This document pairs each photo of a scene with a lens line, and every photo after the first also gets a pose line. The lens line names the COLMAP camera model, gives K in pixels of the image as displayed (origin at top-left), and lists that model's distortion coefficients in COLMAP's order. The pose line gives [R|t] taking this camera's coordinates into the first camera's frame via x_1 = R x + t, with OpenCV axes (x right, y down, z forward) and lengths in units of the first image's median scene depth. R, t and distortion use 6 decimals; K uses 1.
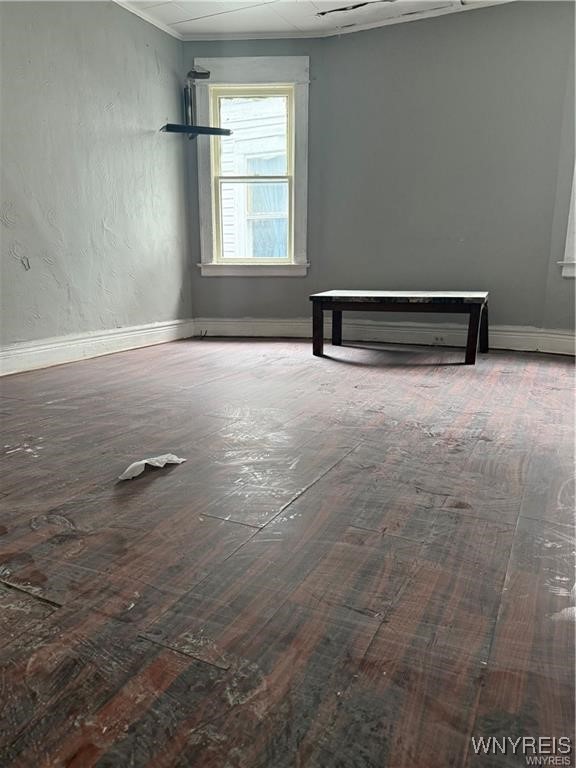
lens RADIAL K [[543.3, 0, 285.8], [0, 543.3, 387.2], [0, 0, 1]] dist [0.042525, -0.031052]
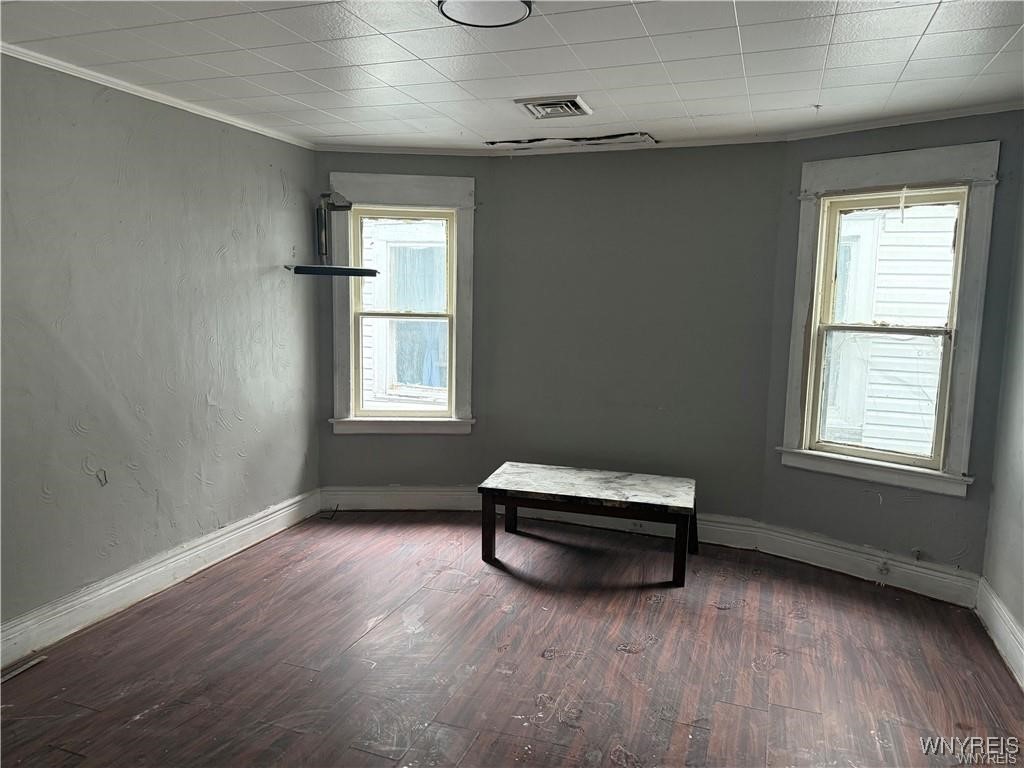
lens RADIAL K [[724.4, 0, 511.7], [0, 724.4, 381.9], [0, 0, 1]] dist [0.042525, -0.031052]
pose [[0.993491, 0.002126, 0.113894, -0.025249], [0.007993, 0.996060, -0.088319, -0.208100], [-0.113633, 0.088654, 0.989559, -0.050686]]
